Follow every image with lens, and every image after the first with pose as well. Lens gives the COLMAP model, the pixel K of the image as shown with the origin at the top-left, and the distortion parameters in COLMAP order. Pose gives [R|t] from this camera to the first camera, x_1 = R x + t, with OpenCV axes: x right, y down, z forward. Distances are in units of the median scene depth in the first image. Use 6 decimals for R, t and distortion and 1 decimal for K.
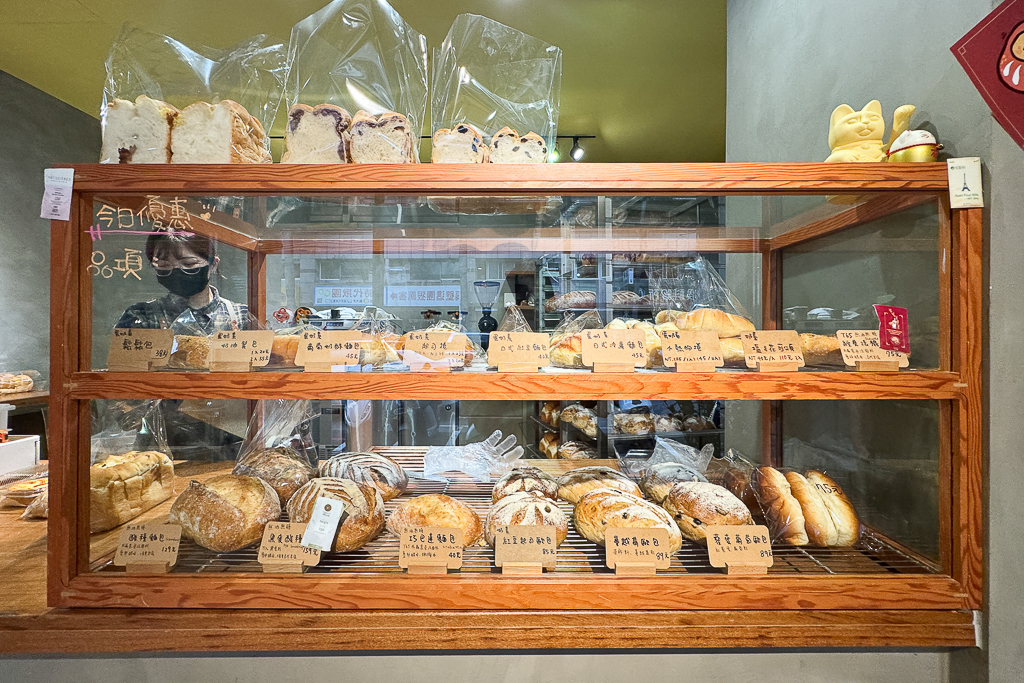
lens RADIAL K [[390.1, 0, 507.4], [0, 390.1, 331.8], [0, 0, 1]] dist [-0.001224, 0.000324]
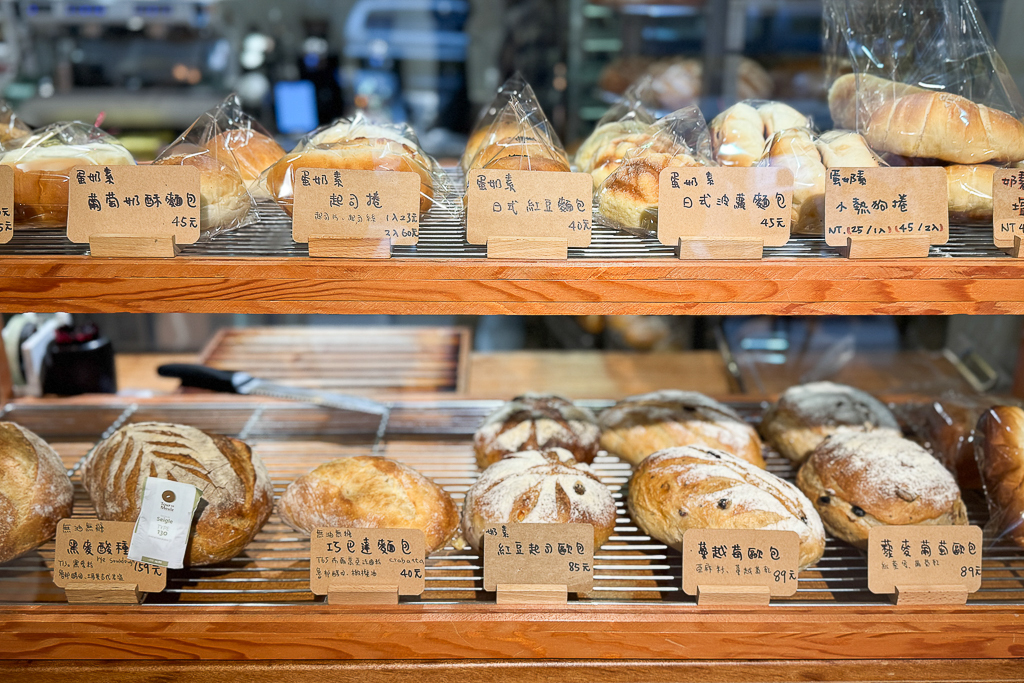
lens RADIAL K [[878.0, 0, 500.9], [0, 878.0, 299.2], [0, 0, 1]] dist [0.071791, -0.110133]
pose [[0.999982, -0.002612, 0.005350, -0.011862], [0.000828, 0.950927, 0.309414, -0.186461], [-0.005896, -0.309405, 0.950912, -0.077105]]
